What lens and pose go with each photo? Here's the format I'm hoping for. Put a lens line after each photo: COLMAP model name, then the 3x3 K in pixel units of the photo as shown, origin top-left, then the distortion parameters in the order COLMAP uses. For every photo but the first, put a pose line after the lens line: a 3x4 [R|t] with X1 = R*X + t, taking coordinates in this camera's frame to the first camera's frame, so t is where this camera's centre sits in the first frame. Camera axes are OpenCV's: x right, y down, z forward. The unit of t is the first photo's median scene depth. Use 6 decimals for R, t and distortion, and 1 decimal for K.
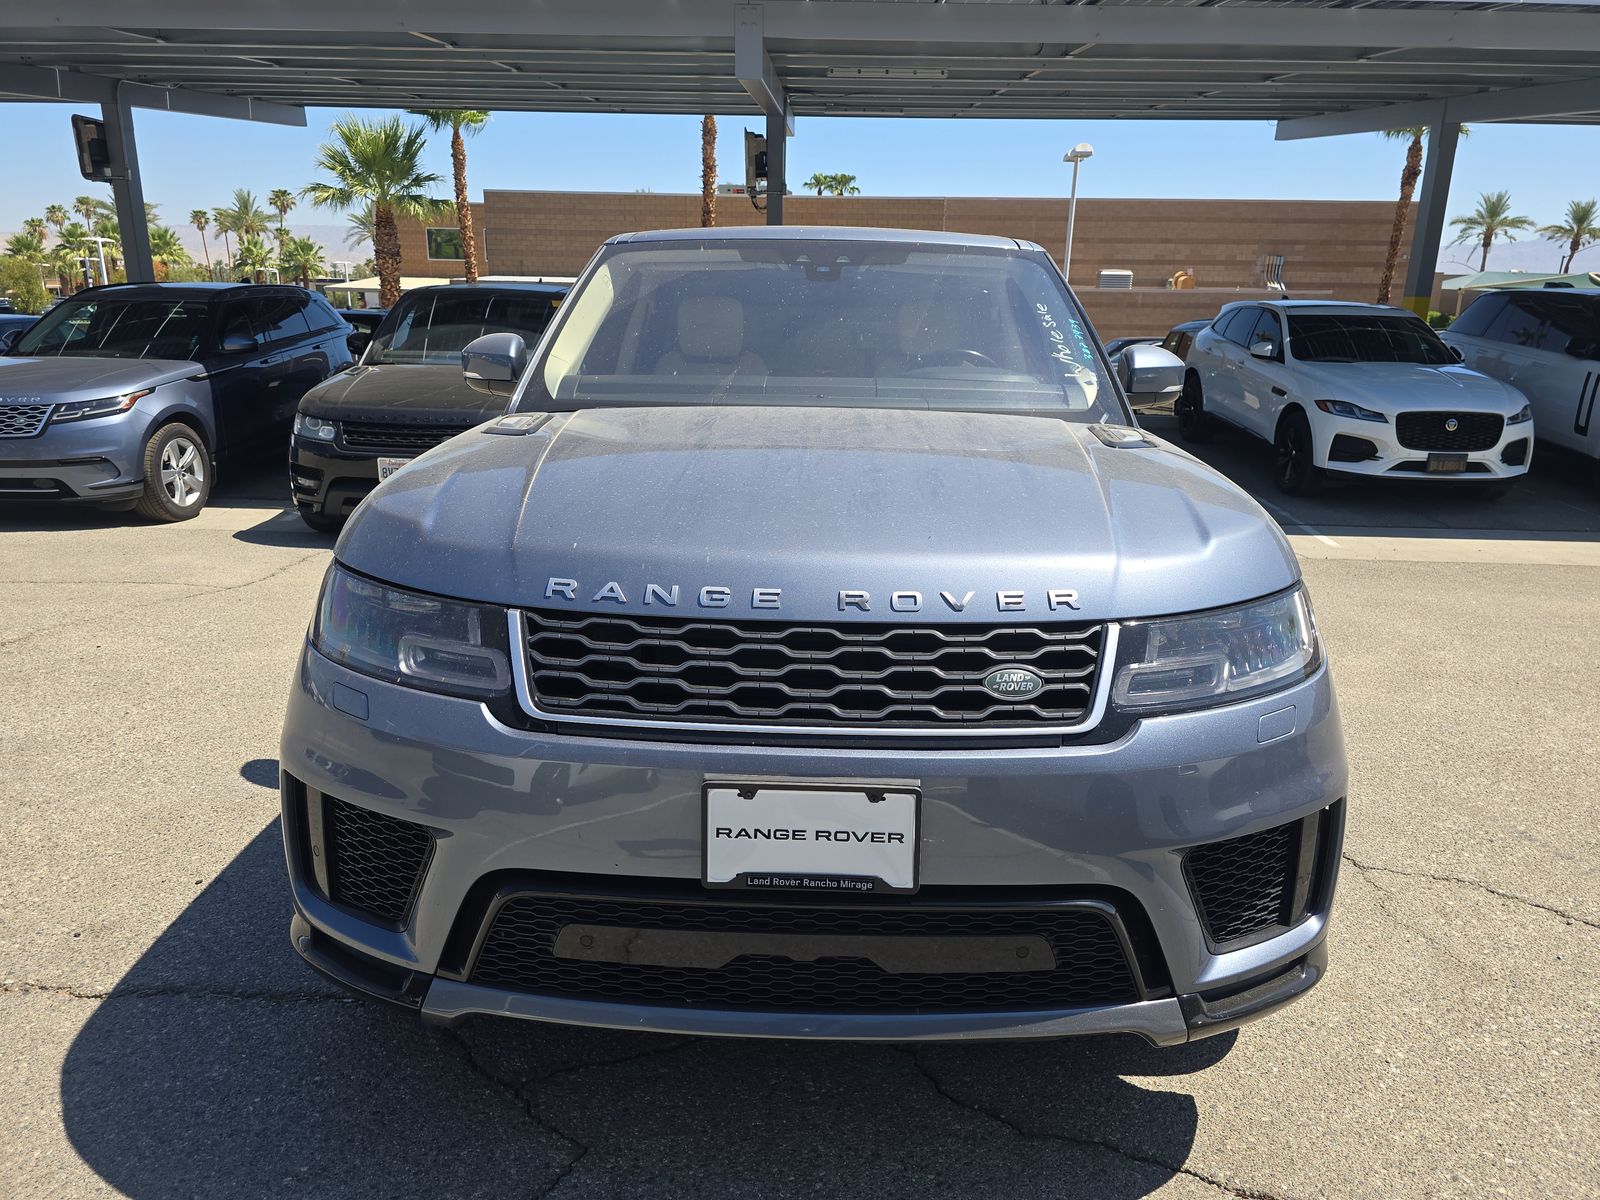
lens RADIAL K [[1119.5, 0, 802.0], [0, 1119.5, 612.1], [0, 0, 1]] dist [0.028638, -0.032698]
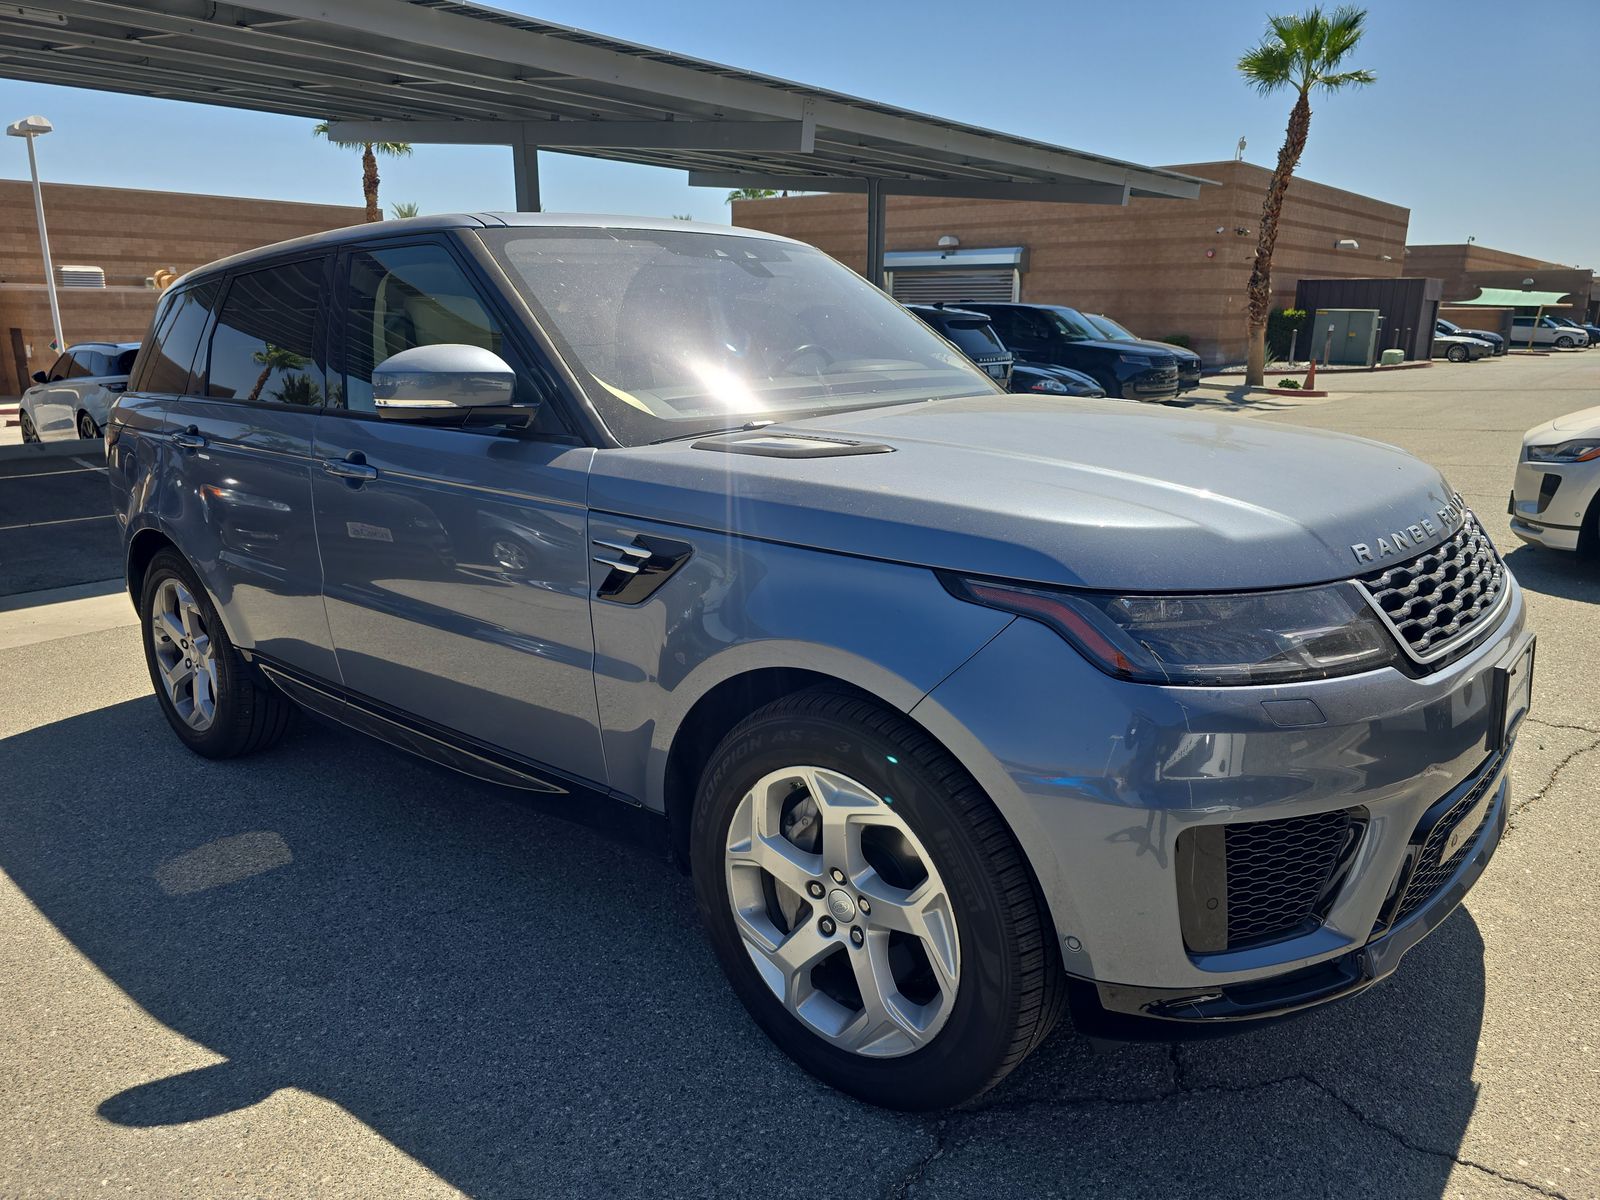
lens RADIAL K [[1119.5, 0, 802.0], [0, 1119.5, 612.1], [0, 0, 1]] dist [0.028638, -0.032698]
pose [[0.612414, -0.213161, 0.761256, -0.098320], [0.214235, 0.971677, 0.099734, -0.013464], [-0.760955, 0.102009, 0.640736, 0.049940]]
